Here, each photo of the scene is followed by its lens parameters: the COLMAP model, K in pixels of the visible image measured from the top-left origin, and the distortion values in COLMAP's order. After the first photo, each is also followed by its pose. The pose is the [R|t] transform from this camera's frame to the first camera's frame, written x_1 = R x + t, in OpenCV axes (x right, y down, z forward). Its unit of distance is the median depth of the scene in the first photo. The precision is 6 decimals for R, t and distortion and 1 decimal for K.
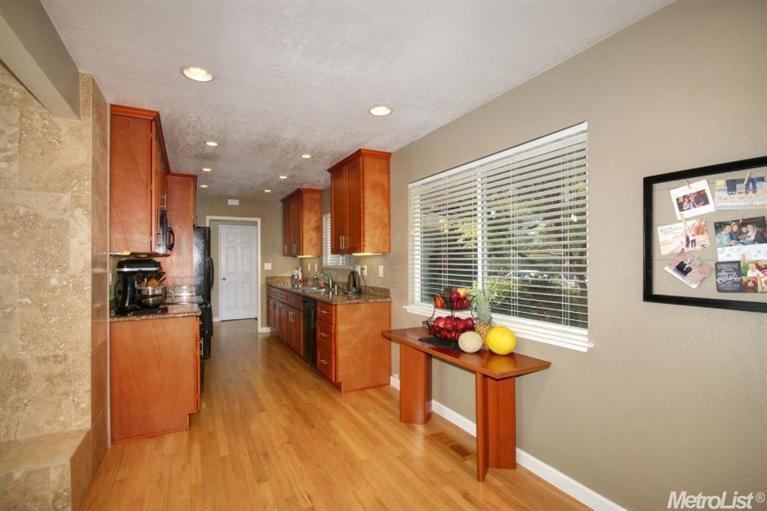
lens RADIAL K [[370.5, 0, 375.6], [0, 370.5, 257.4], [0, 0, 1]] dist [0.009246, -0.006999]
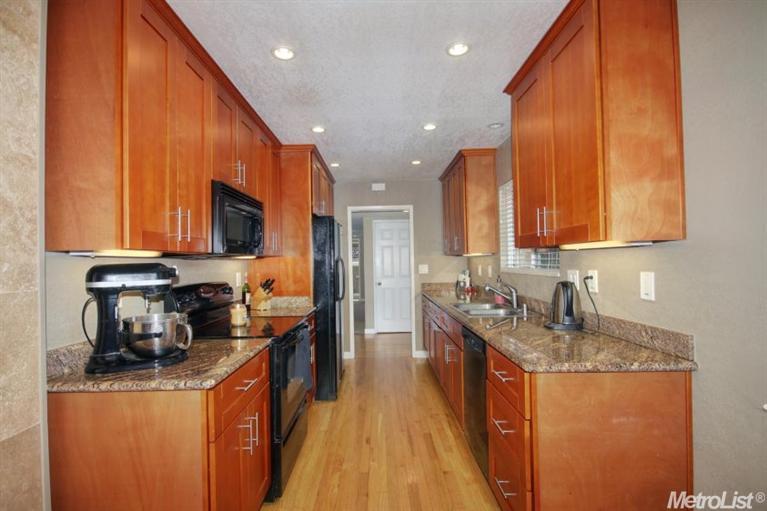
lens RADIAL K [[370.5, 0, 376.9], [0, 370.5, 257.9], [0, 0, 1]] dist [0.009246, -0.006999]
pose [[0.892650, -0.017139, -0.450425, -0.060319], [0.018272, 0.999831, -0.001833, 0.001937], [0.450380, -0.006594, 0.892813, 0.458173]]
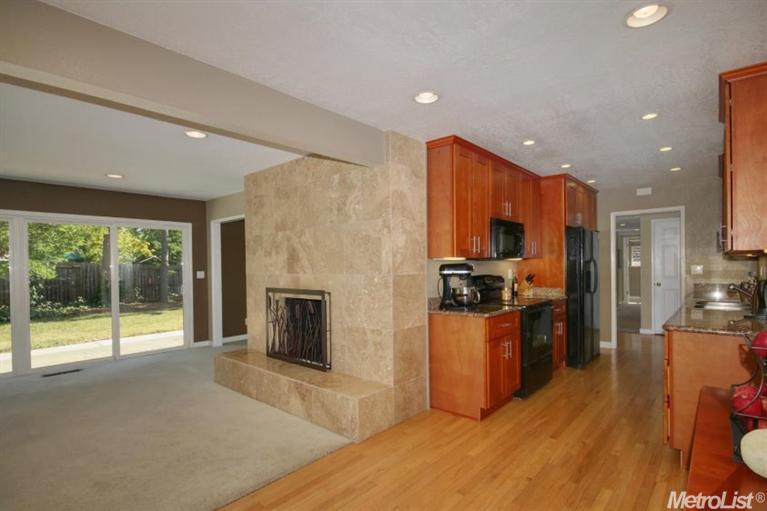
lens RADIAL K [[370.5, 0, 388.0], [0, 370.5, 271.0], [0, 0, 1]] dist [0.009246, -0.006999]
pose [[0.380514, 0.013259, -0.924680, 0.251930], [0.017970, 0.999602, 0.021728, -0.000963], [0.924600, -0.024885, 0.380125, 0.233052]]
